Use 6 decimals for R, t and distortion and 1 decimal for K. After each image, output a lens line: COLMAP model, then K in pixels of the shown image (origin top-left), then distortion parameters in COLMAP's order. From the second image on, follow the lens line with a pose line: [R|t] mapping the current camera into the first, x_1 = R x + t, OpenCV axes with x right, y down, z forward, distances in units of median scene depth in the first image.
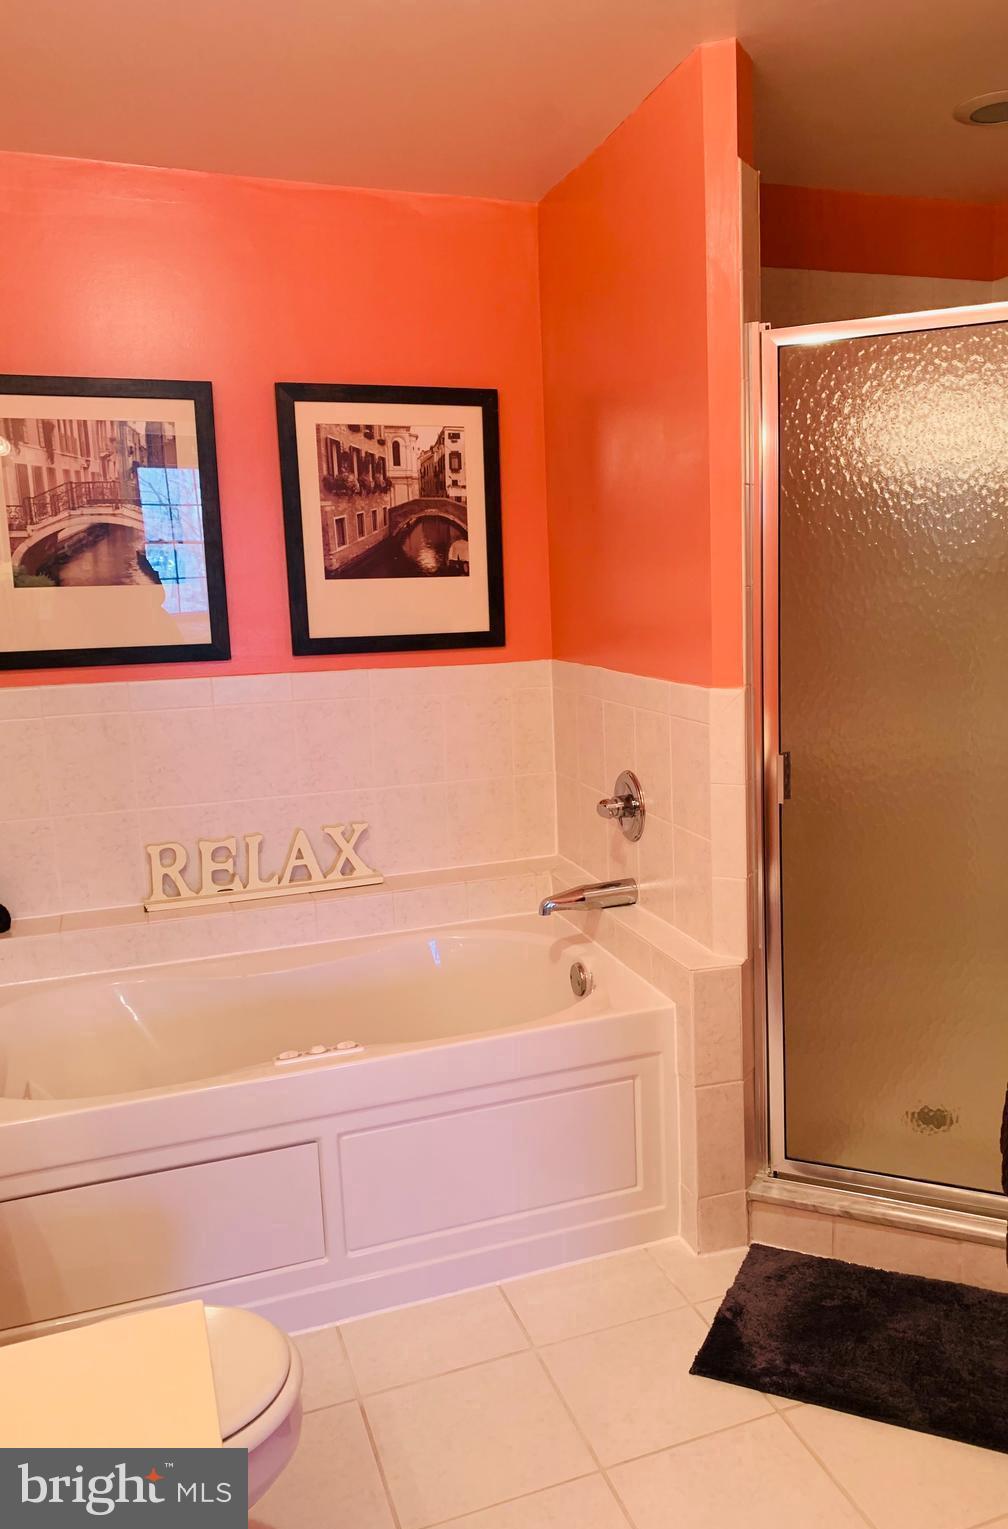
lens RADIAL K [[1150.5, 0, 568.6], [0, 1150.5, 771.1], [0, 0, 1]] dist [0.026895, -0.038706]
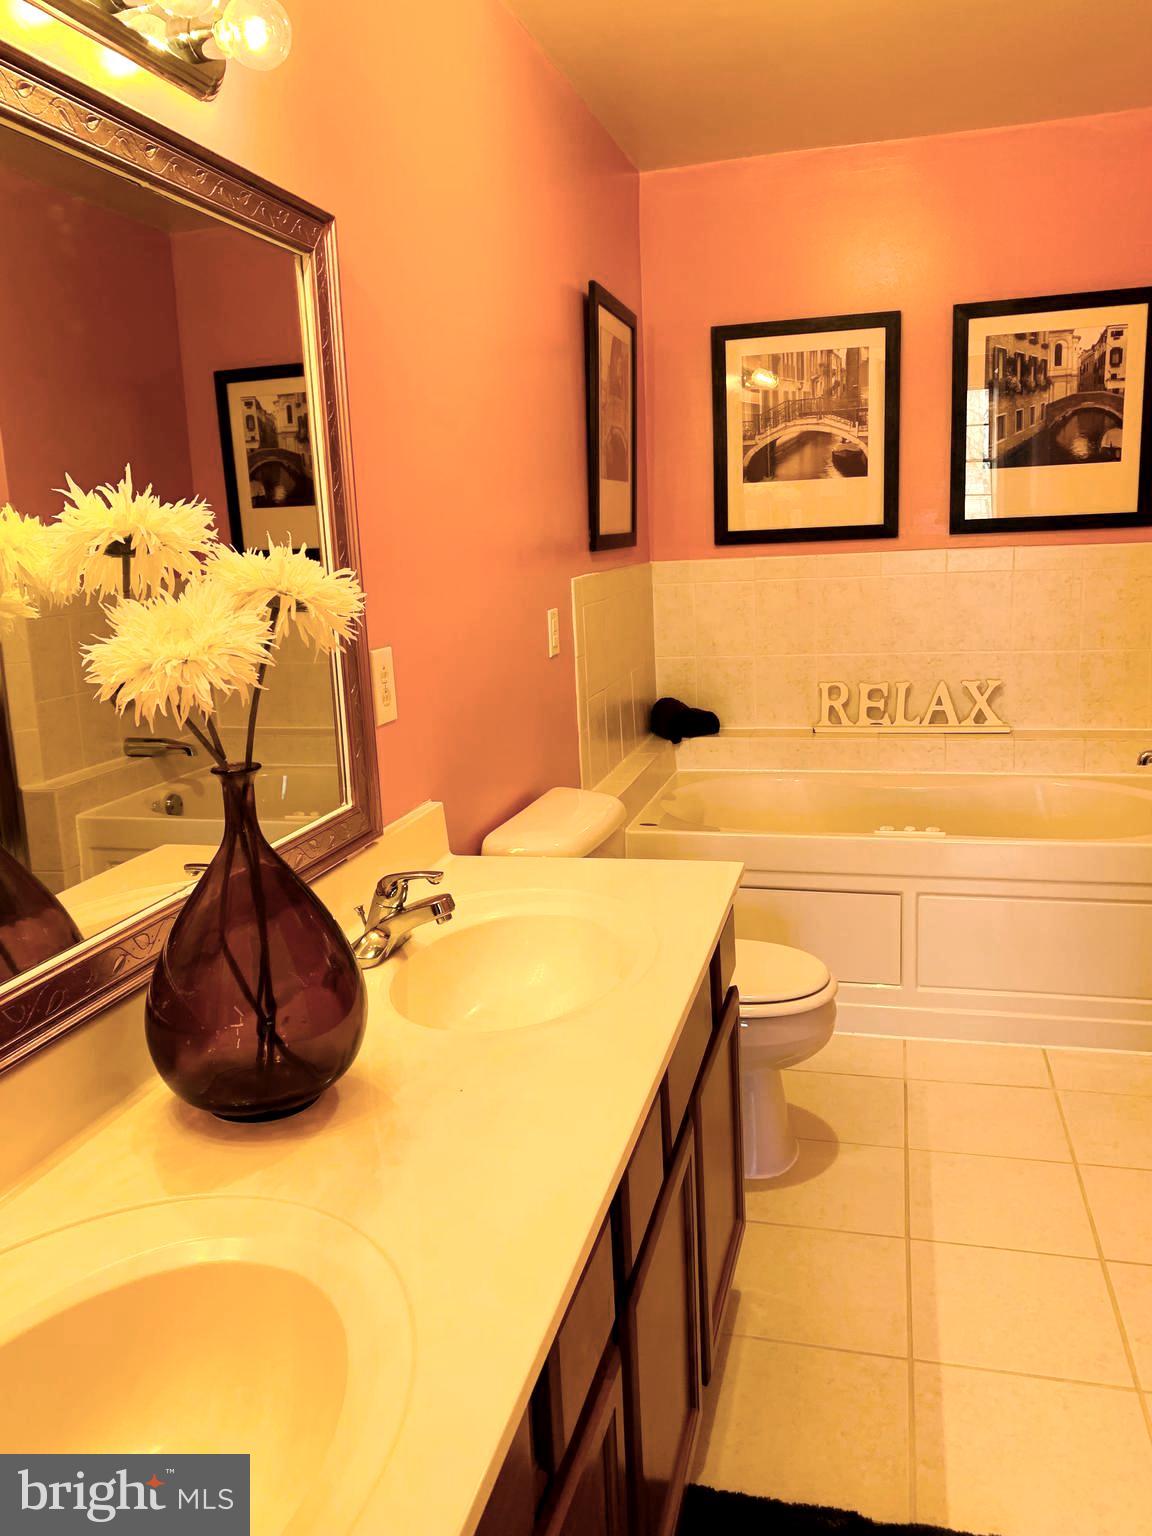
lens RADIAL K [[1157.8, 0, 578.3], [0, 1157.8, 752.7], [0, 0, 1]] dist [0.033487, -0.053917]
pose [[0.807796, 0.104360, -0.580150, 0.185845], [-0.075191, 0.994406, 0.074183, 0.068966], [0.584646, -0.016302, 0.811124, -0.225556]]
